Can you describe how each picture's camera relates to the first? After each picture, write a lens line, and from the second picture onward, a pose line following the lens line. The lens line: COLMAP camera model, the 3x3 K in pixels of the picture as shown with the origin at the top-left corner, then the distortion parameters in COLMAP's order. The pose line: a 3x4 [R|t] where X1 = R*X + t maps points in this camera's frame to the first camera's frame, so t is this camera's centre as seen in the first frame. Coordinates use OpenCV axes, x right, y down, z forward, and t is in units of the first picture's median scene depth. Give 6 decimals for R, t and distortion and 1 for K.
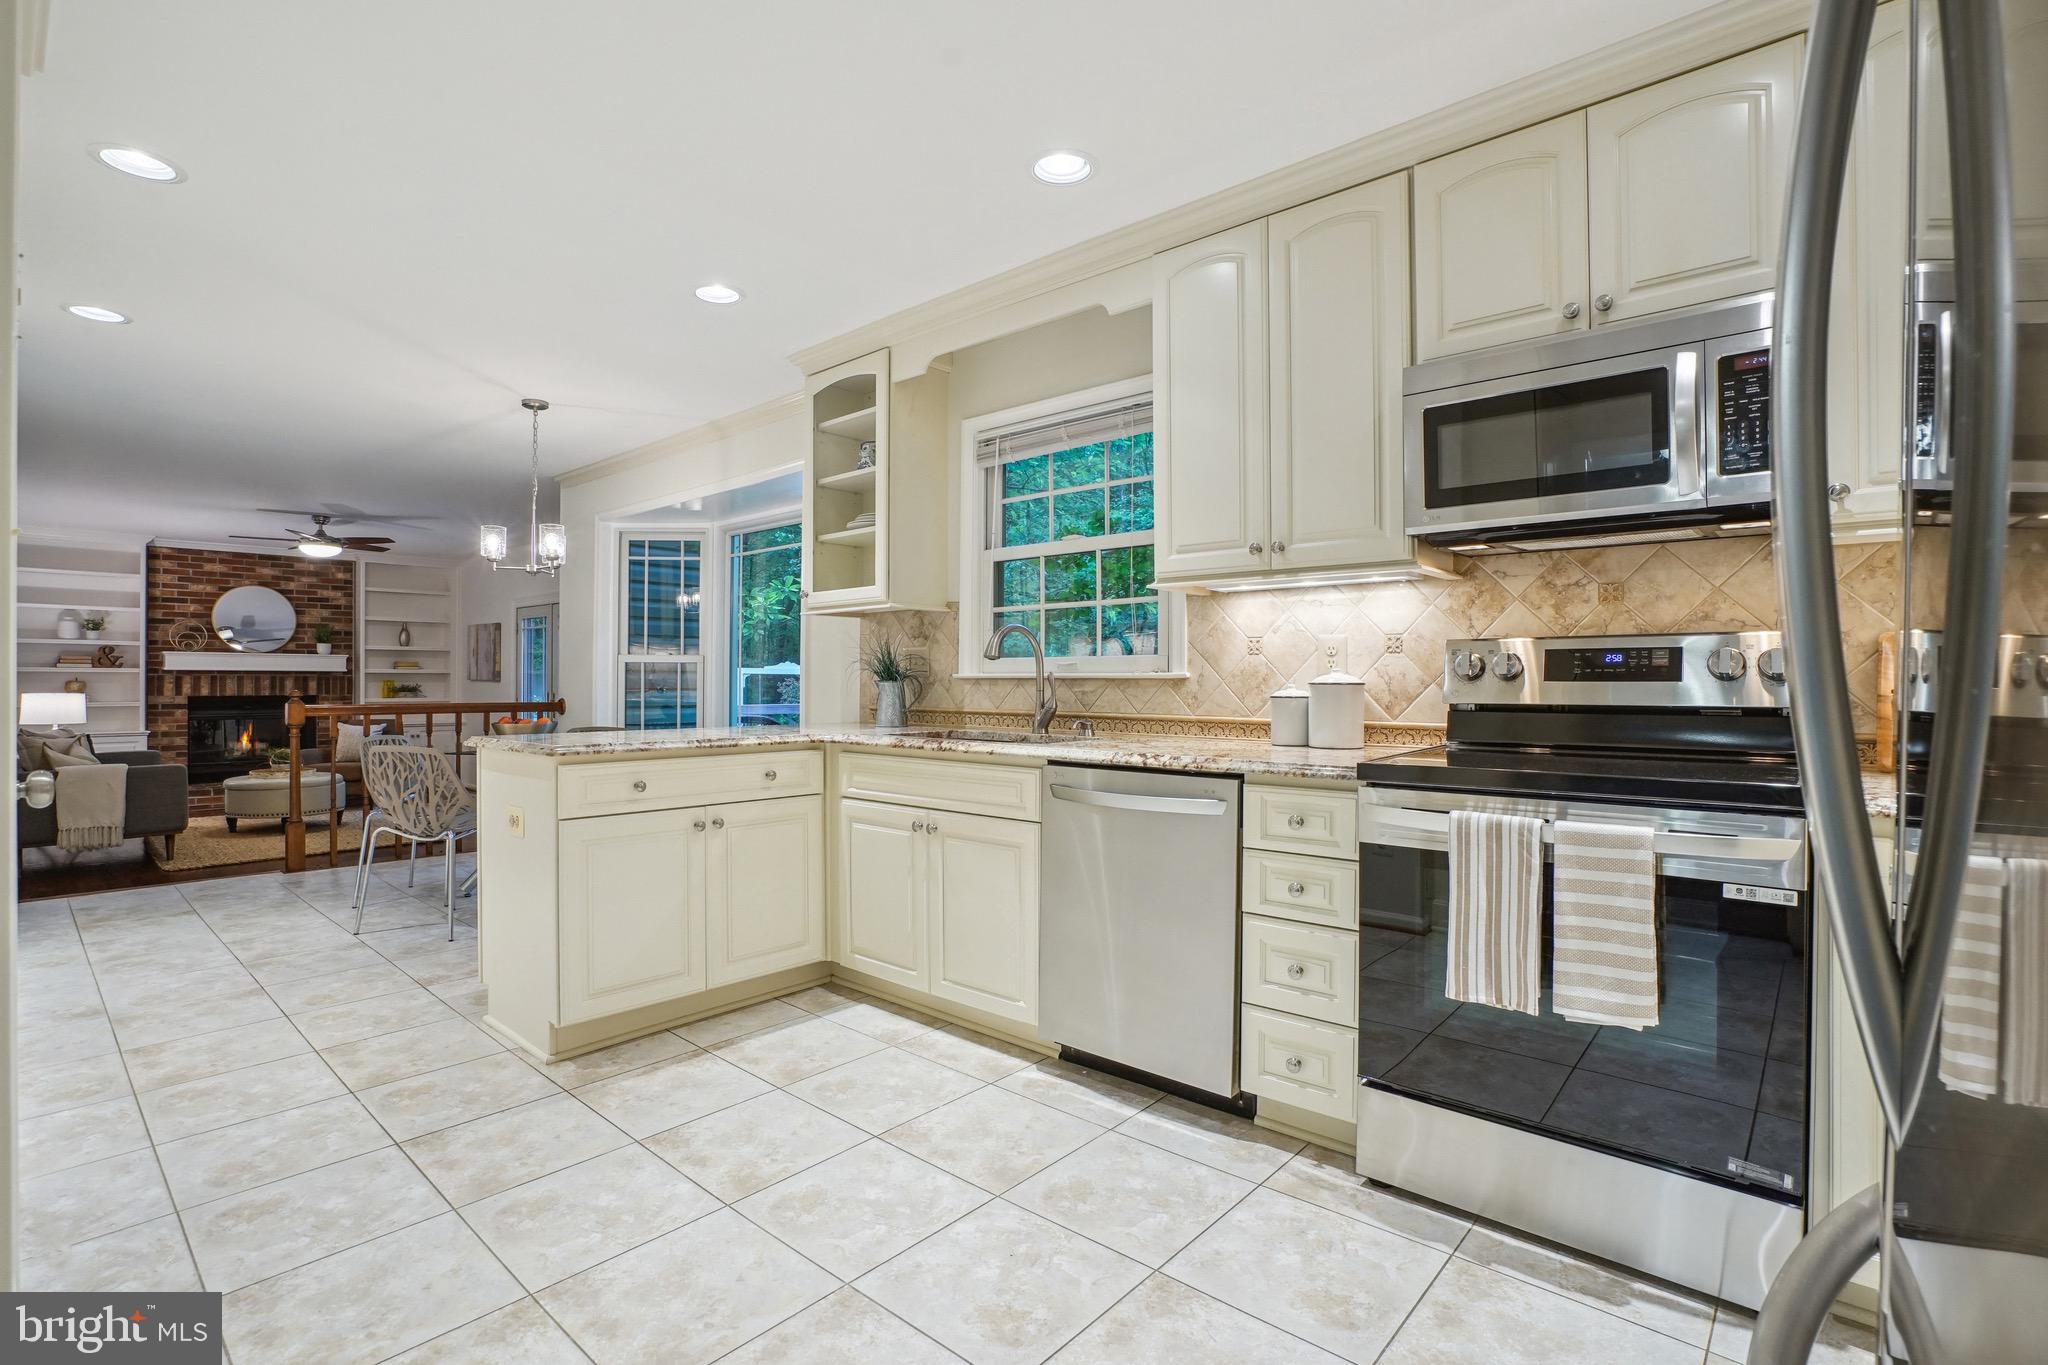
lens RADIAL K [[956.2, 0, 1040.9], [0, 956.2, 689.2], [0, 0, 1]] dist [-0.038415, 0.006488]
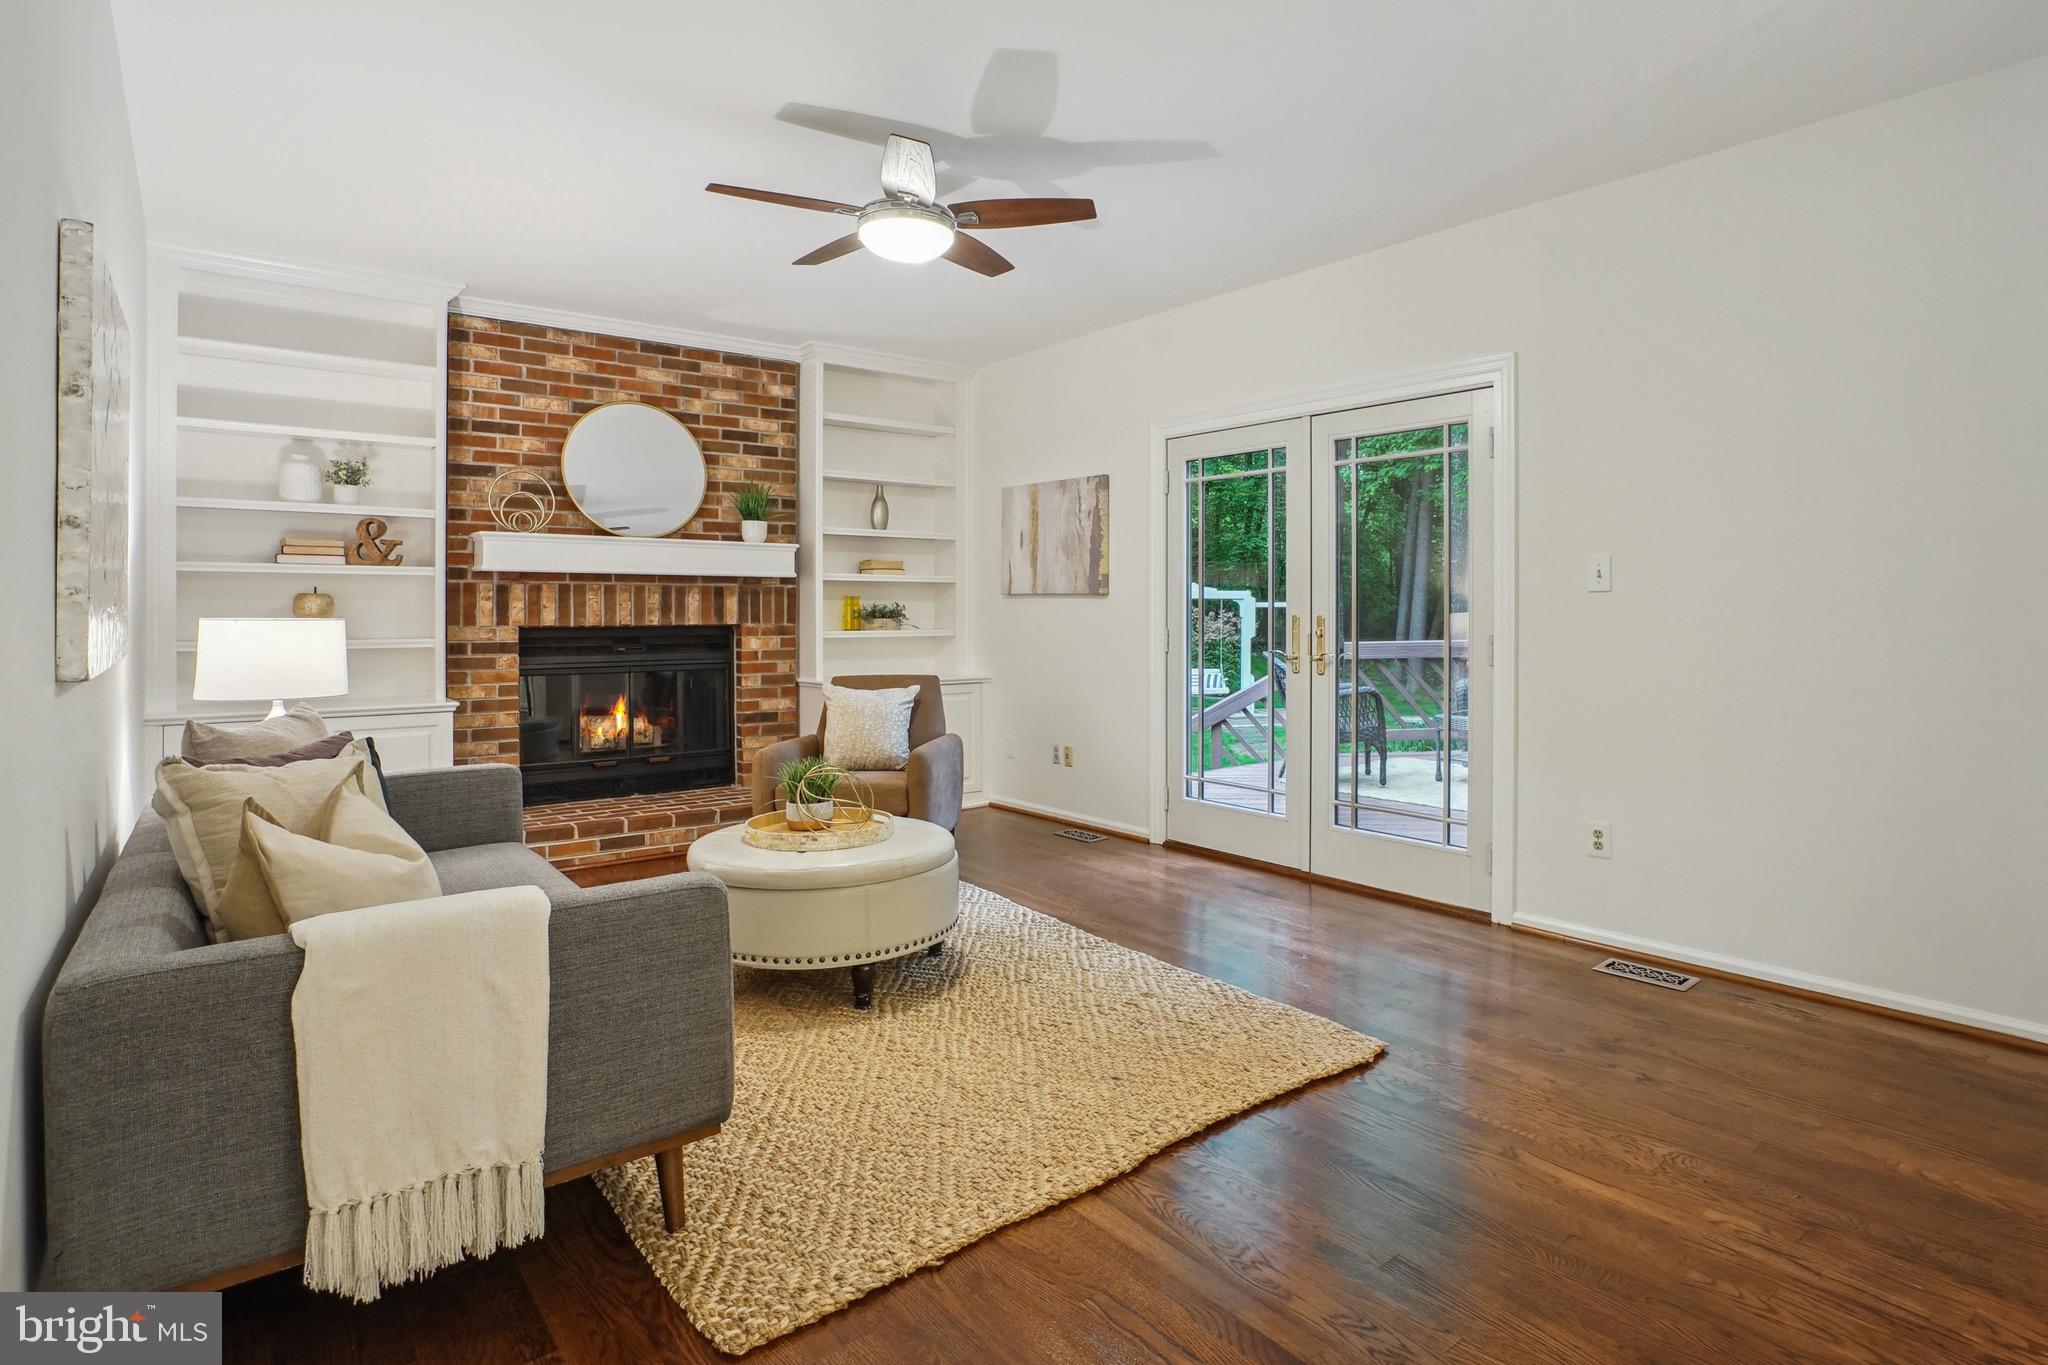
lens RADIAL K [[956.2, 0, 1012.9], [0, 956.2, 620.1], [0, 0, 1]] dist [-0.038415, 0.006488]
pose [[0.989618, -0.001333, -0.143715, -0.590703], [0.001052, 0.999997, -0.002026, 0.005504], [0.143717, 0.001853, 0.989617, 0.547666]]
